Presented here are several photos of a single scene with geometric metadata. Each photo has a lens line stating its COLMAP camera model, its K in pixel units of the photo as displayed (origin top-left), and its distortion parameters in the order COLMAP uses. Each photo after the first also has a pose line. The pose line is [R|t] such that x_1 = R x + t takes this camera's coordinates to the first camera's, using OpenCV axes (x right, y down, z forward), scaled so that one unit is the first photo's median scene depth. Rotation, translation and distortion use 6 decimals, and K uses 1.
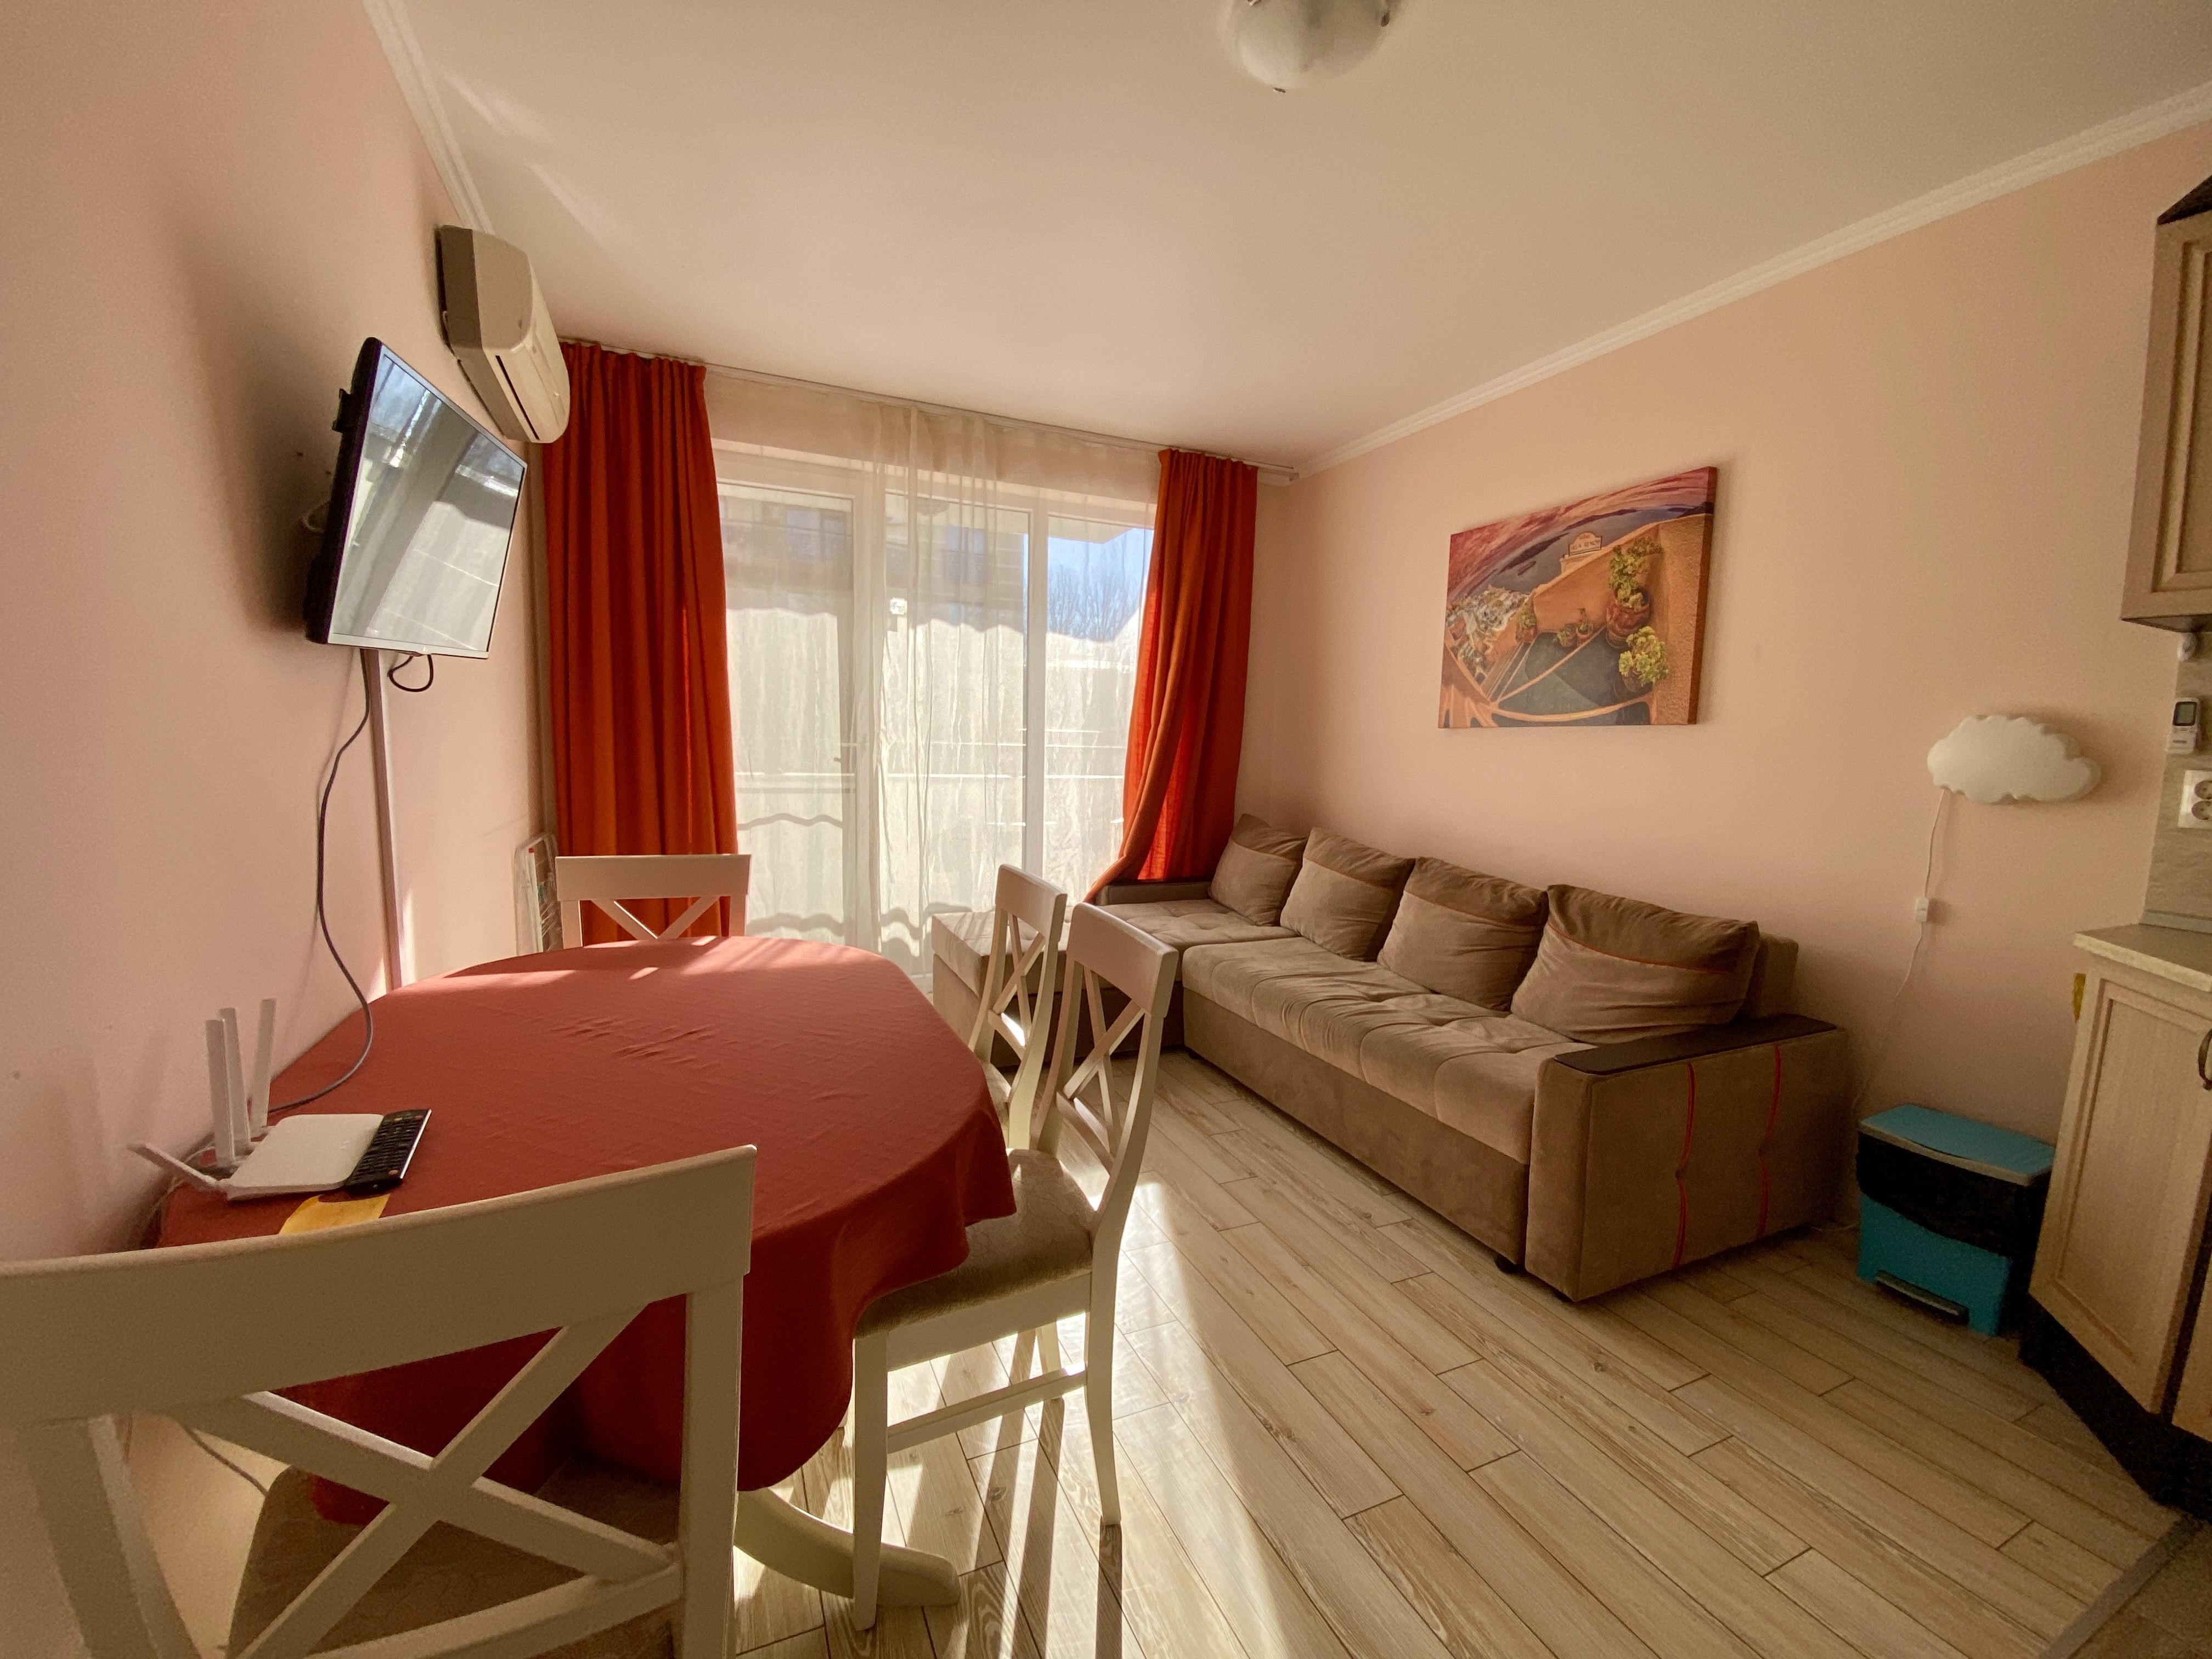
lens RADIAL K [[889.3, 0, 1103.6], [0, 889.3, 845.9], [0, 0, 1]] dist [0.002618, -0.013573]
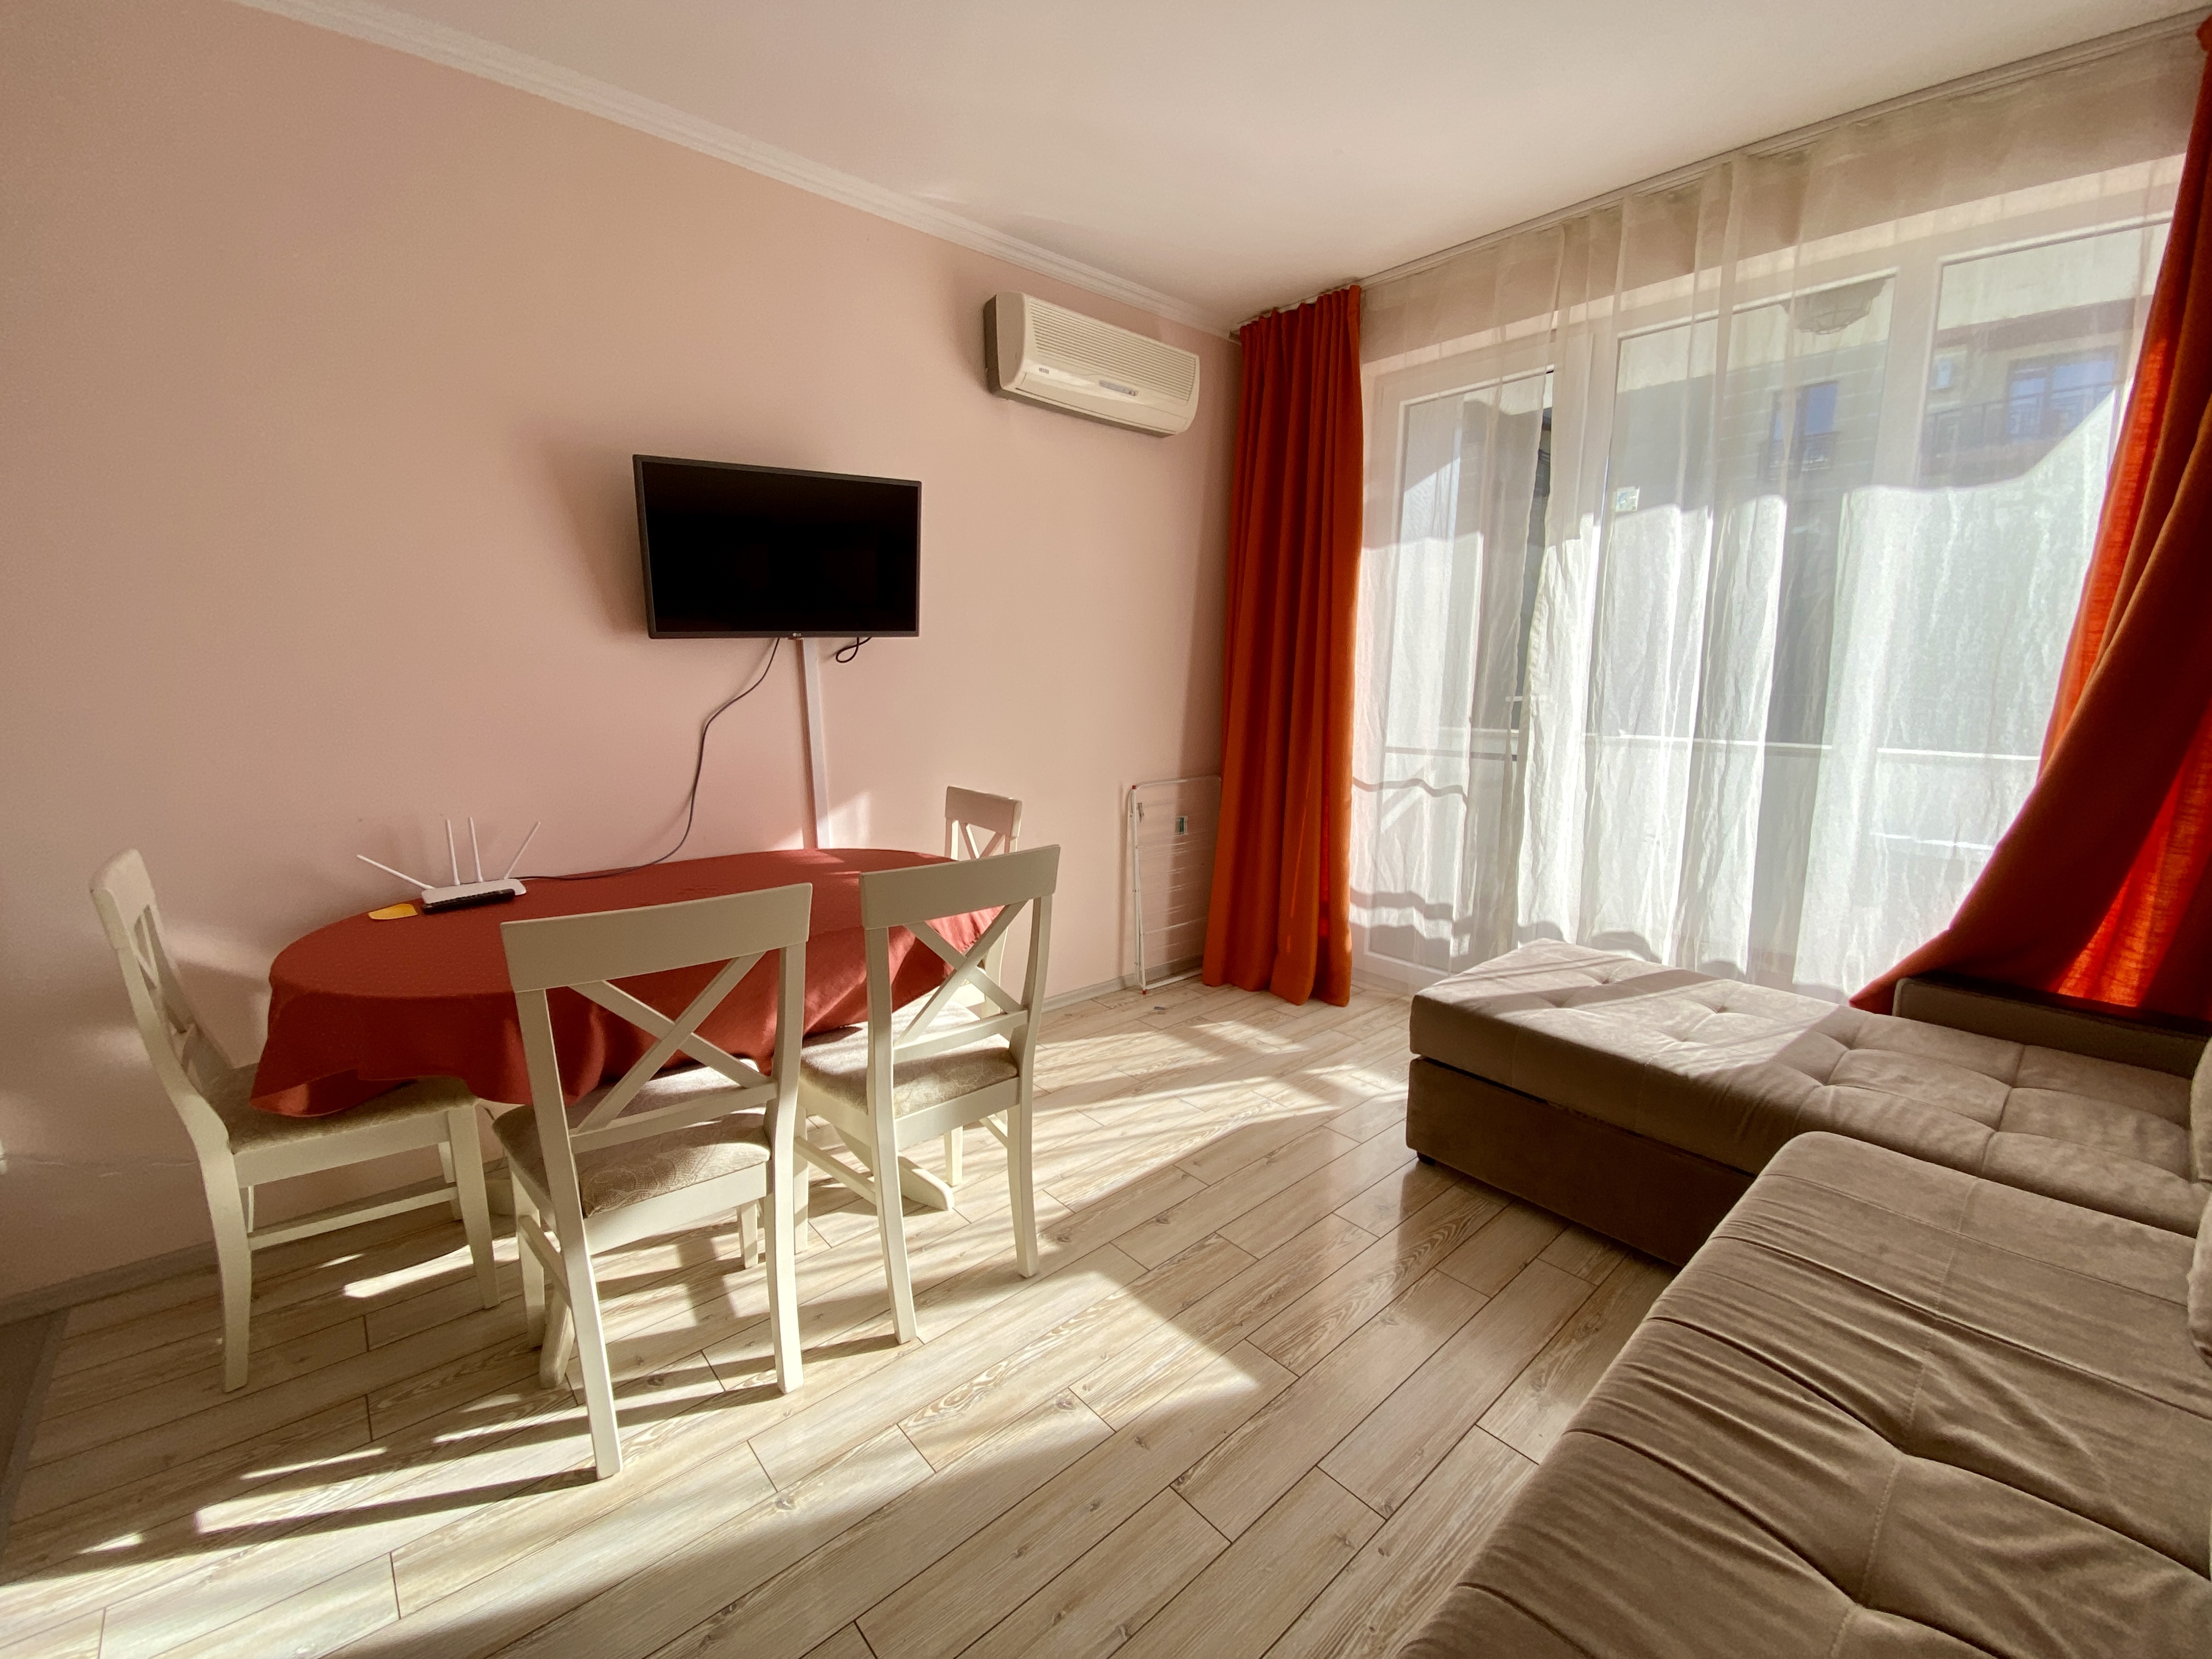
lens RADIAL K [[910.2, 0, 1076.6], [0, 910.2, 837.4], [0, 0, 1]] dist [0.001028, -0.012106]
pose [[0.296695, 0.154633, -0.942370, 0.372871], [-0.107270, 0.985954, 0.128012, -0.055941], [0.948928, 0.063107, 0.309115, 0.411521]]
